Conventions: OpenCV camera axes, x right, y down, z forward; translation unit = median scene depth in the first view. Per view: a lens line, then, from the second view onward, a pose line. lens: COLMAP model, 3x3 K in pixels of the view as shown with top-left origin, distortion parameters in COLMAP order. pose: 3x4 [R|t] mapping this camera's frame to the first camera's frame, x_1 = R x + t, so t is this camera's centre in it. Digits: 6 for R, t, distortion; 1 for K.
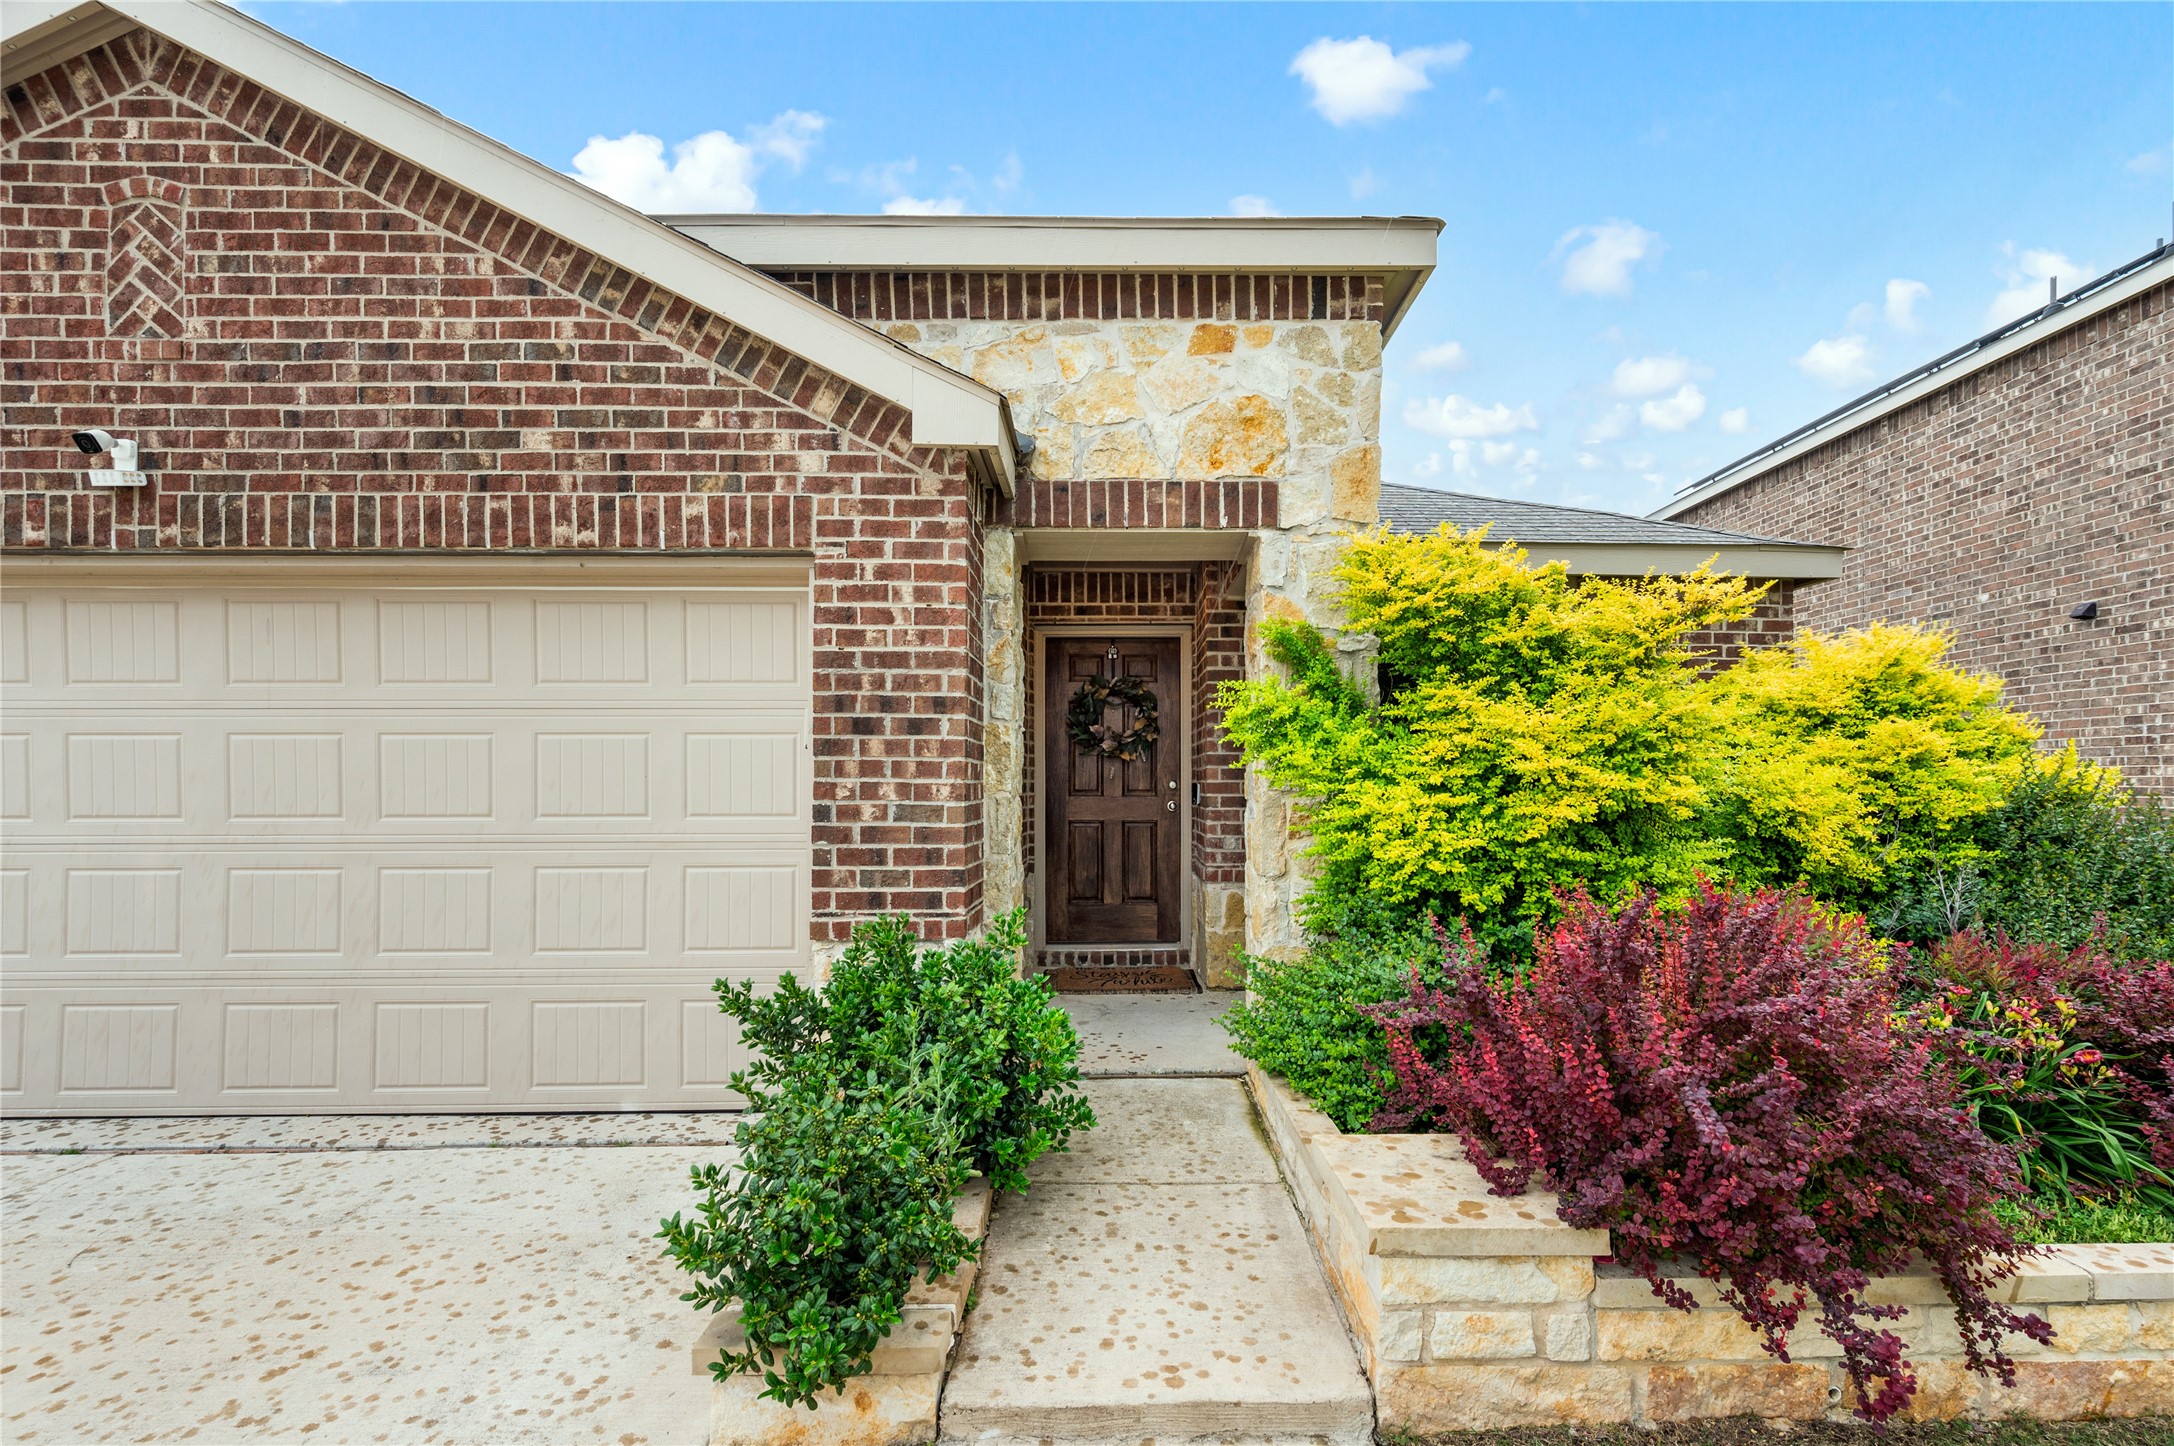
lens RADIAL K [[857.1, 0, 1103.8], [0, 857.1, 796.2], [0, 0, 1]] dist [-0.001513, 0.000071]
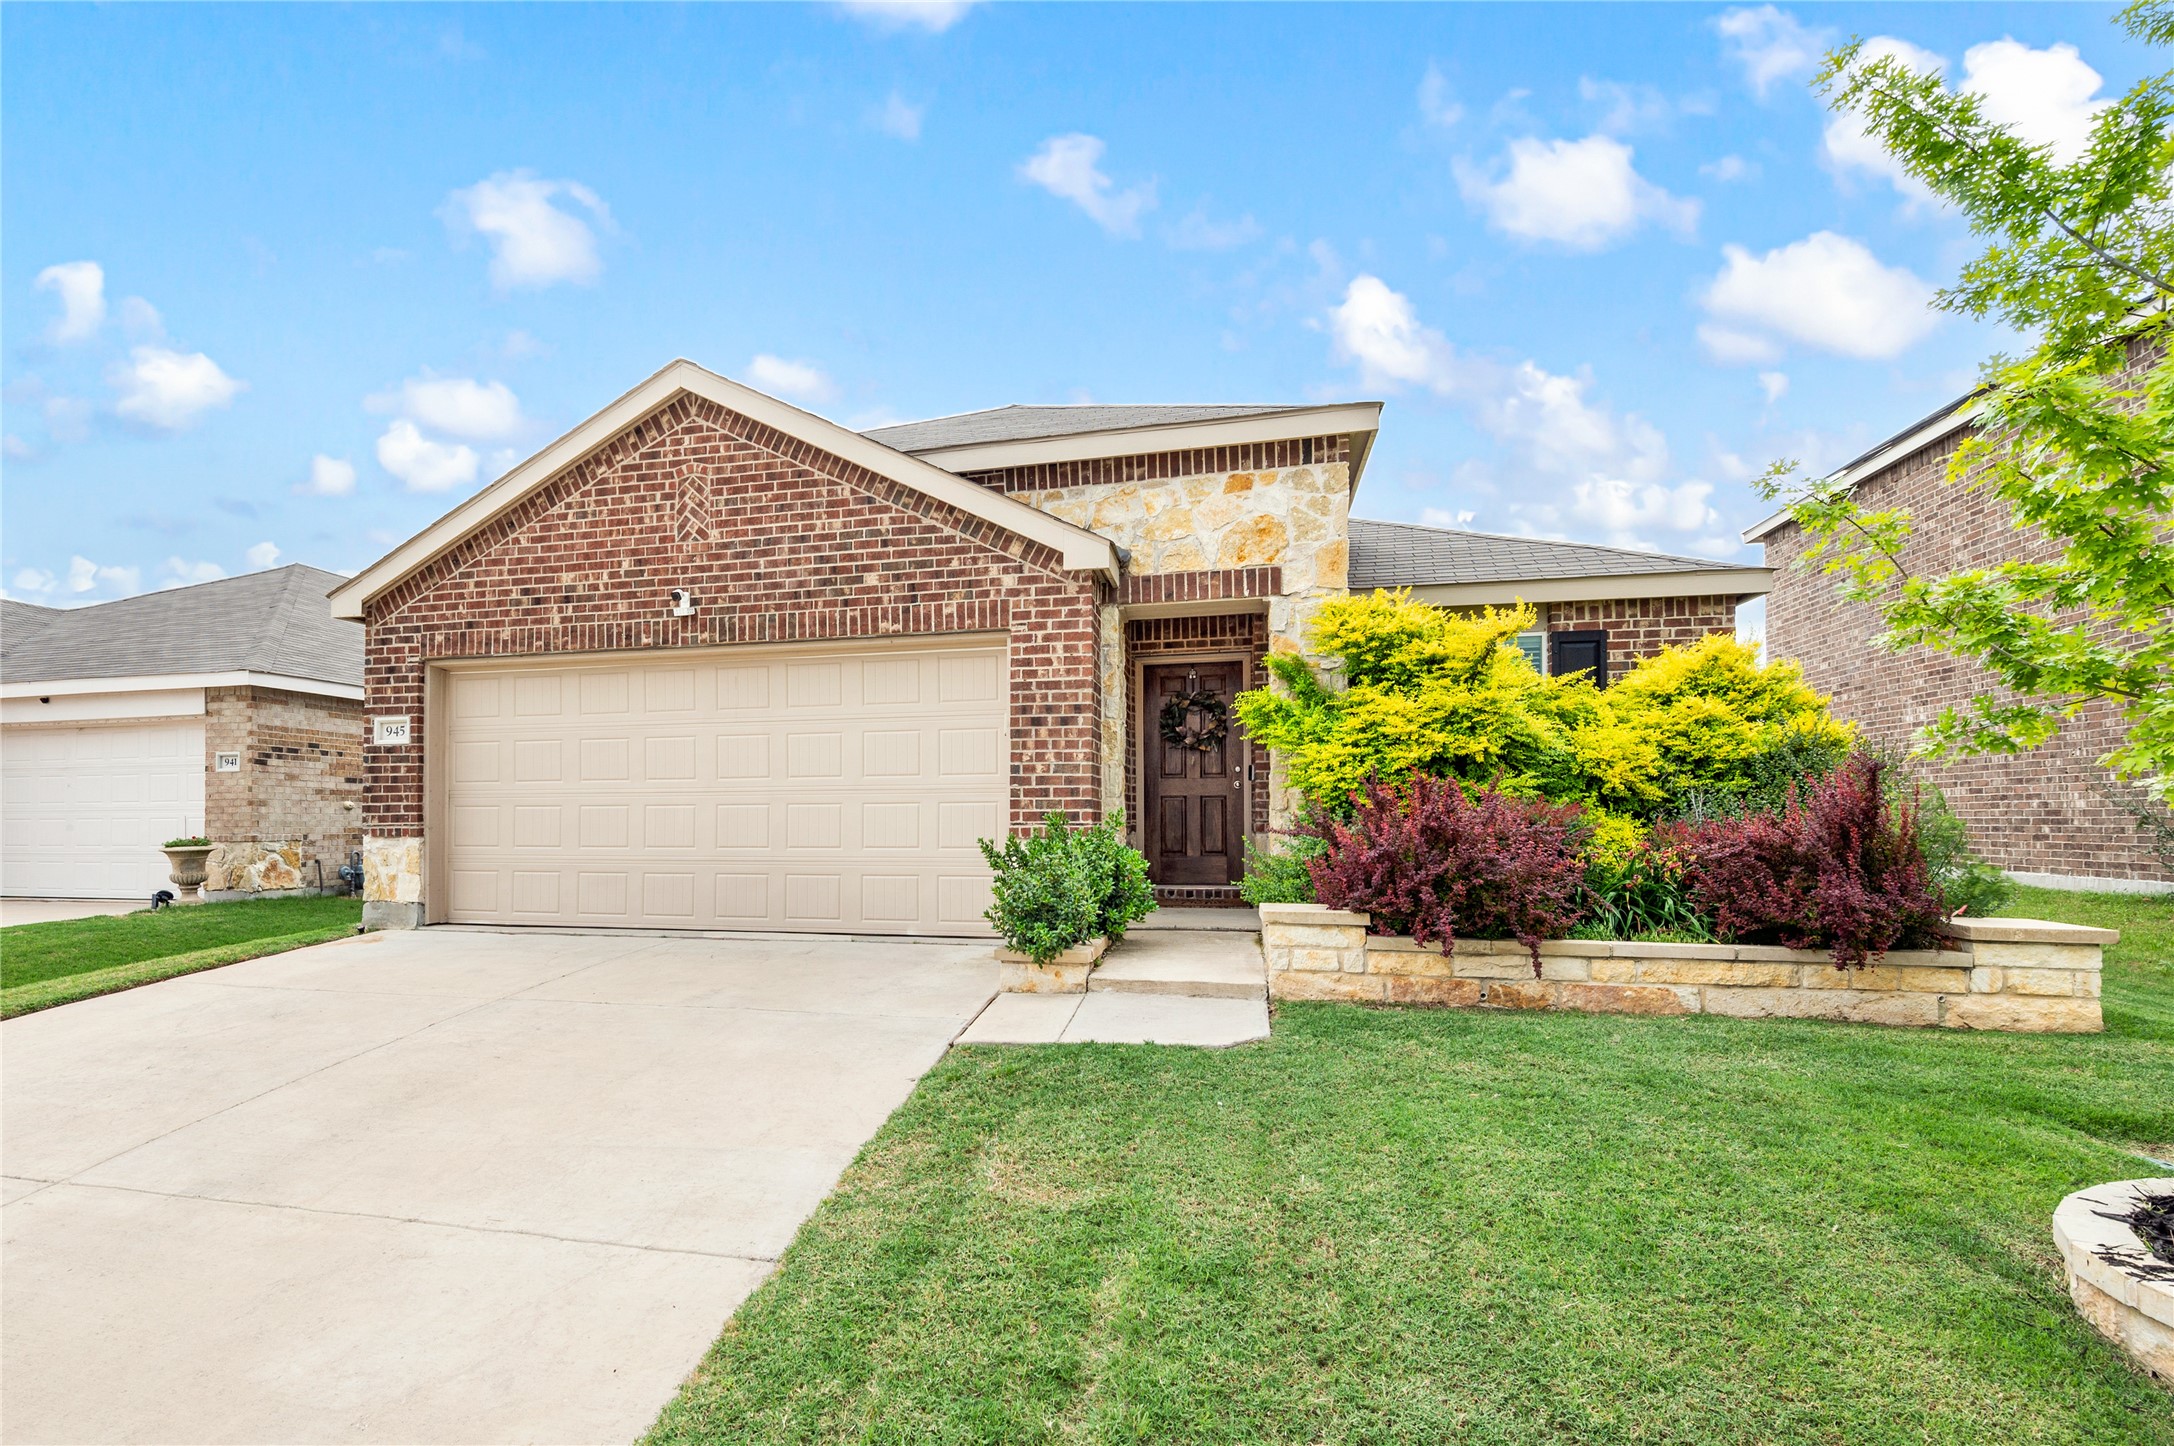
lens RADIAL K [[837.7, 0, 1024.2], [0, 837.7, 801.7], [0, 0, 1]] dist [0.001298, -0.000020]
pose [[0.974623, -0.006968, -0.223743, 0.095080], [0.003562, 0.999872, -0.015622, 0.118831], [0.223823, 0.014429, 0.974523, -0.761284]]
